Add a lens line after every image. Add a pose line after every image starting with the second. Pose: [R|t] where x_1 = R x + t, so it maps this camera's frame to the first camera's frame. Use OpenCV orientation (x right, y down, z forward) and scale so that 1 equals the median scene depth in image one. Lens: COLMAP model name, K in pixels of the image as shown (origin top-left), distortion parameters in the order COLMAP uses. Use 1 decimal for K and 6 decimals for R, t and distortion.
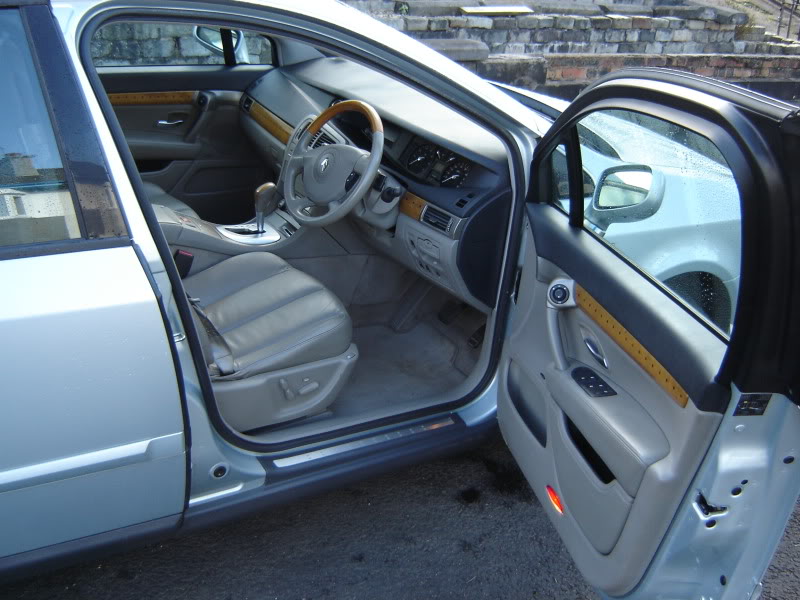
lens RADIAL K [[872.0, 0, 400.0], [0, 872.0, 300.0], [0, 0, 1]] dist [-0.144920, -0.016220]
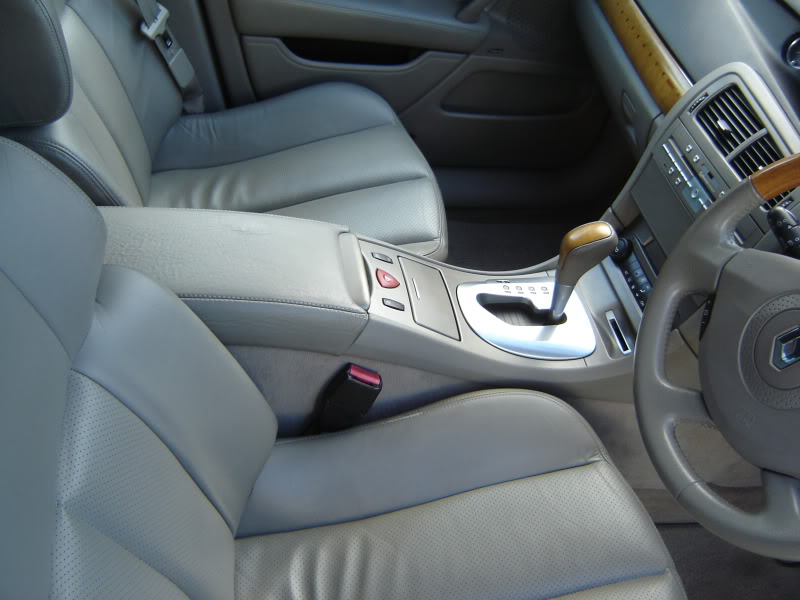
lens RADIAL K [[872.0, 0, 400.0], [0, 872.0, 300.0], [0, 0, 1]] dist [-0.144920, -0.016220]
pose [[0.924503, 0.274315, -0.264663, -0.117450], [-0.195947, 0.937582, 0.287307, -0.194333], [0.326955, -0.213756, 0.920548, 0.560587]]
